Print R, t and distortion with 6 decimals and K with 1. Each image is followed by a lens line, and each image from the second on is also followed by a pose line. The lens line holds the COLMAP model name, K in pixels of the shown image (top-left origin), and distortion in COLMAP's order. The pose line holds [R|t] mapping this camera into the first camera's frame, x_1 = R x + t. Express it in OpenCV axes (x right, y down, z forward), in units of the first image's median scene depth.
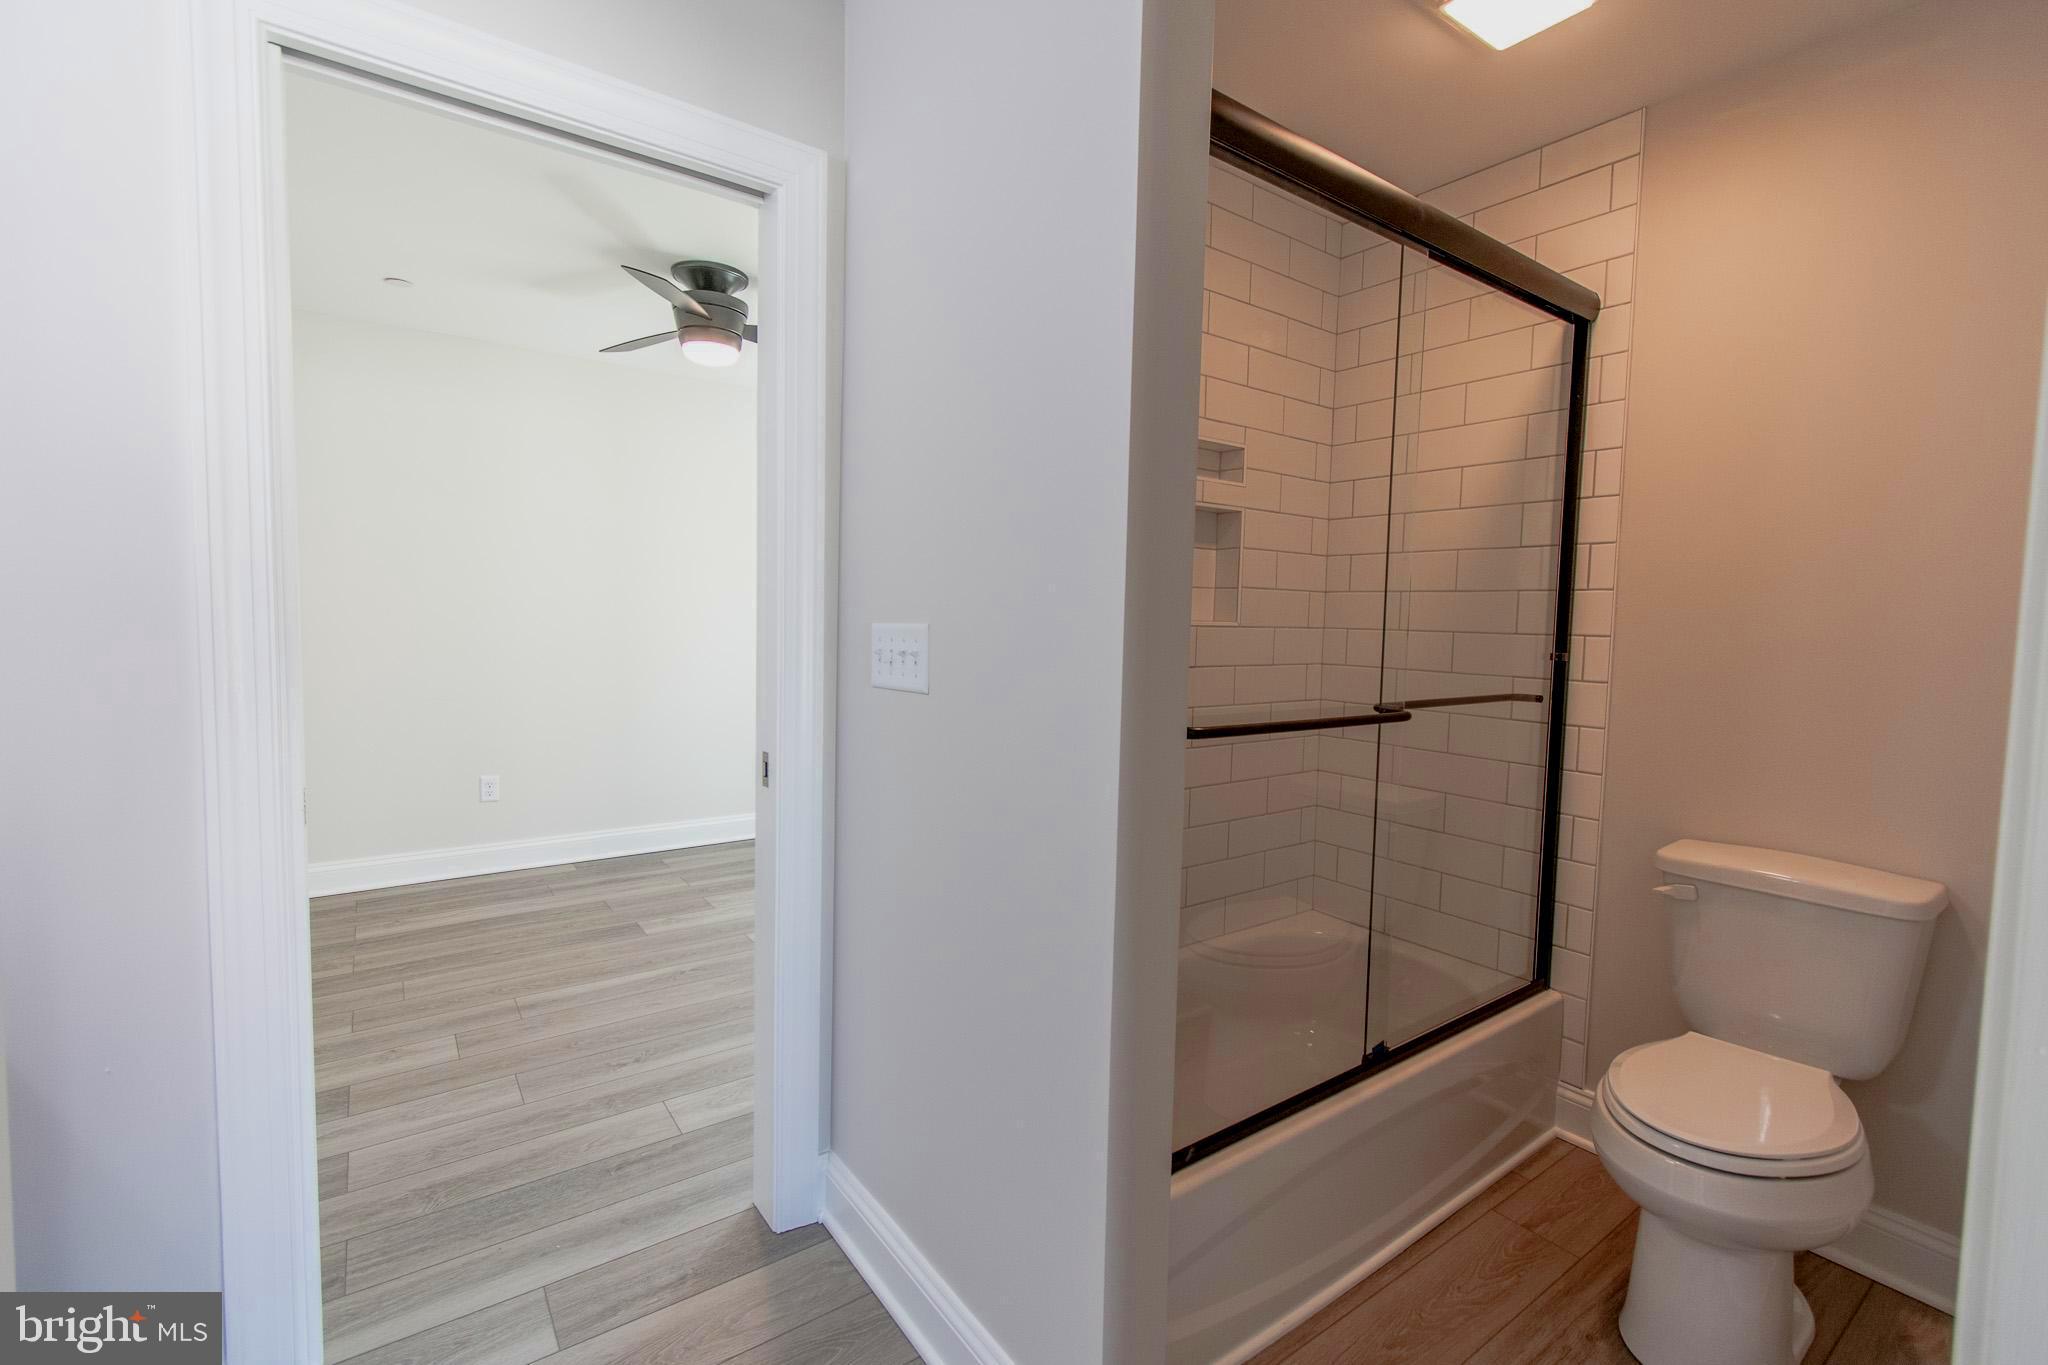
lens RADIAL K [[896.6, 0, 1030.9], [0, 896.6, 672.2], [0, 0, 1]] dist [0.001906, -0.000458]
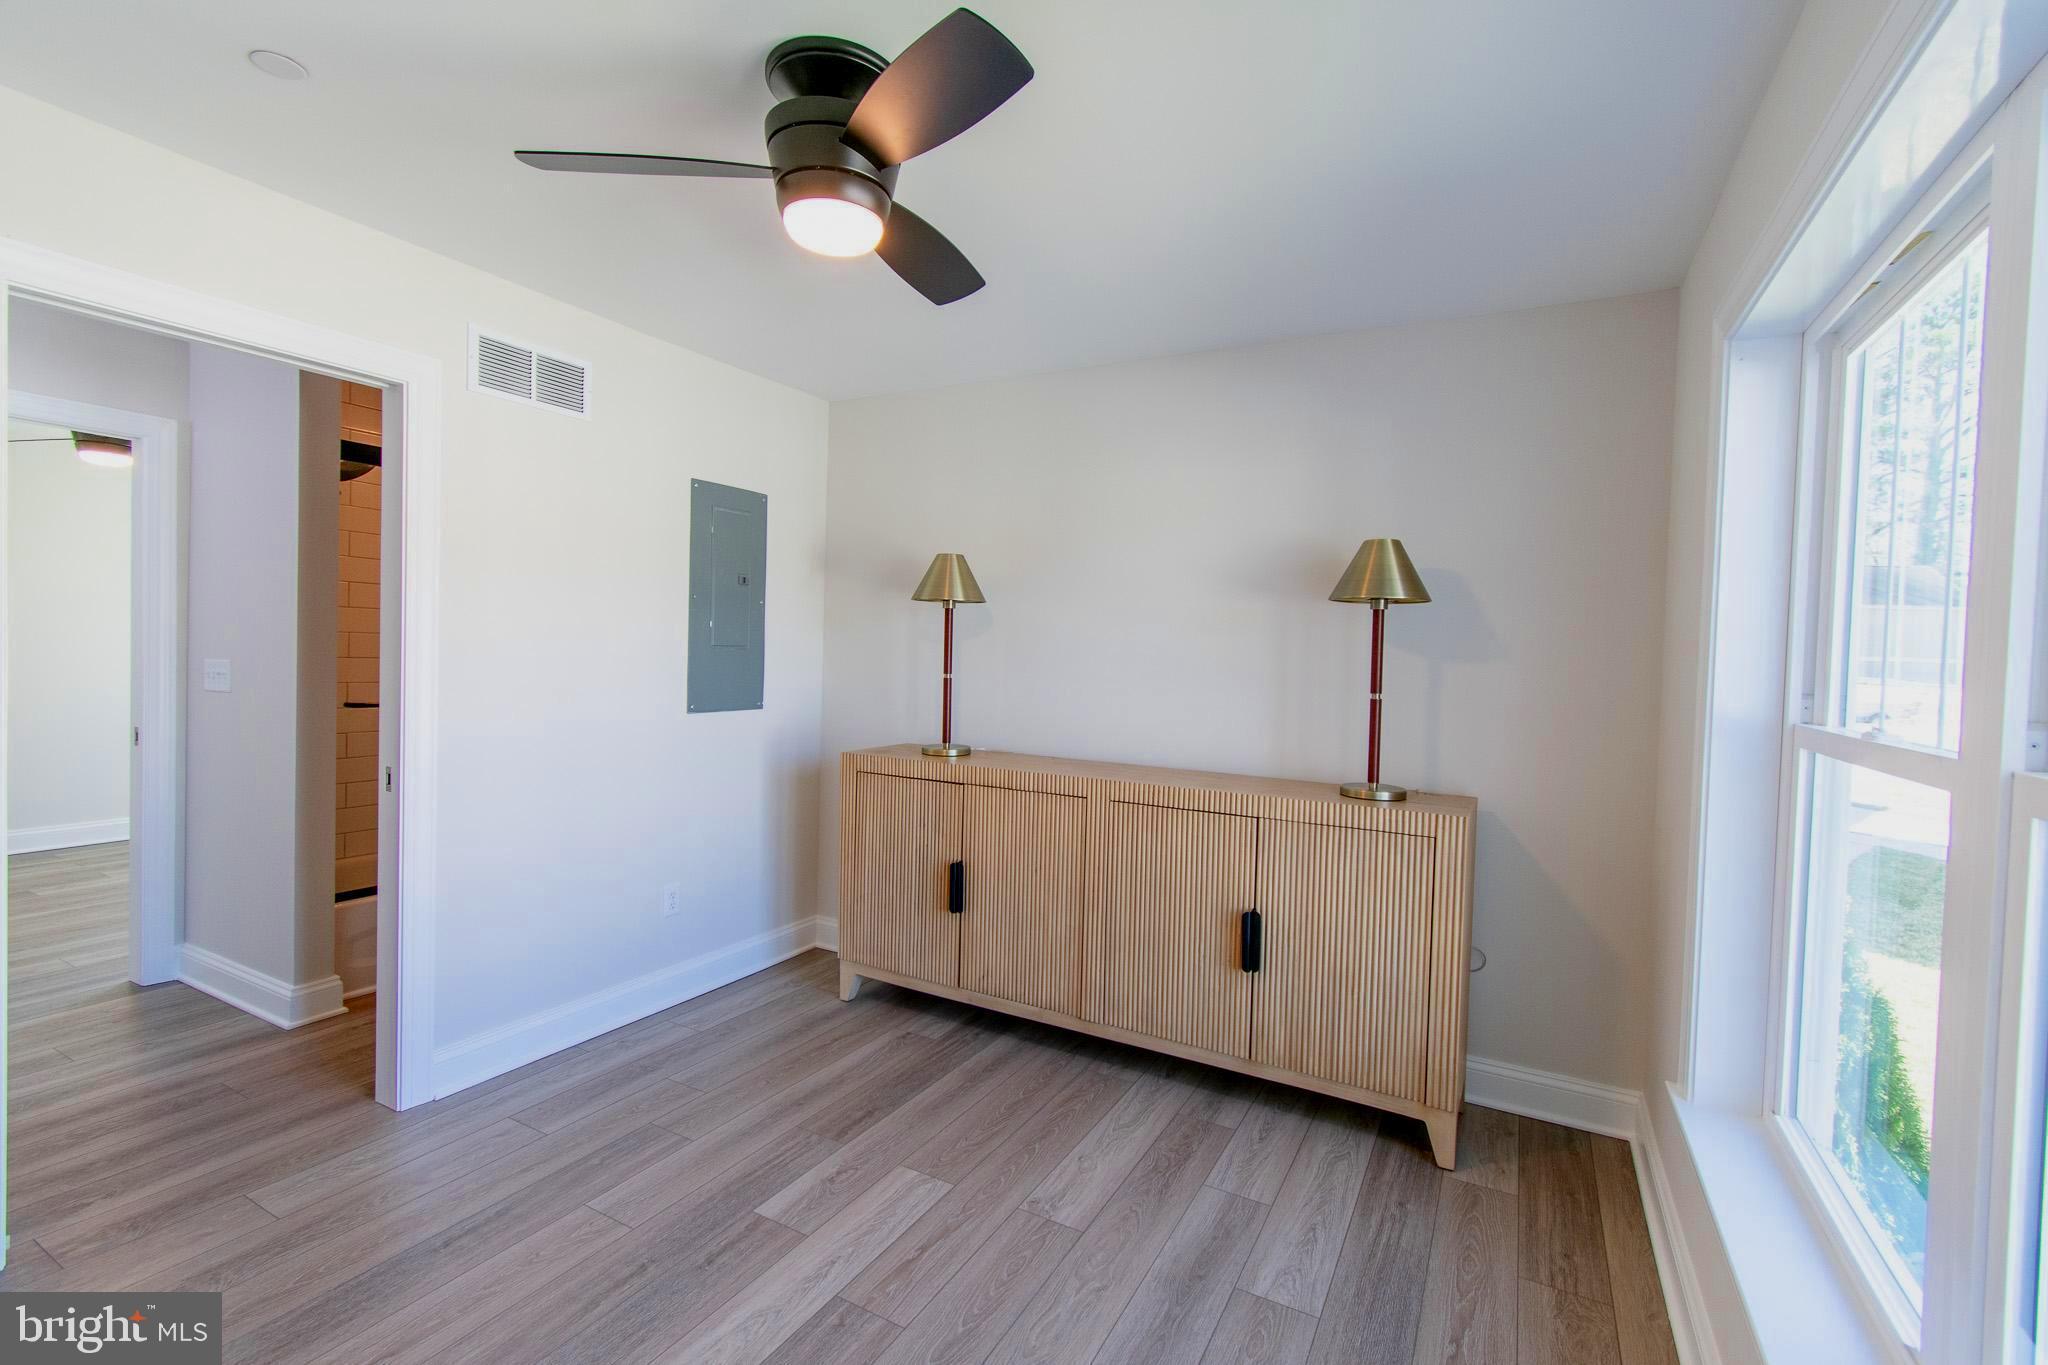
lens RADIAL K [[939.3, 0, 1028.1], [0, 939.3, 673.8], [0, 0, 1]] dist [0.000276, -0.000467]
pose [[0.896003, -0.003106, 0.444037, 0.281332], [0.010020, 0.999862, -0.013224, 0.012966], [-0.443935, 0.016298, 0.895911, -0.888163]]
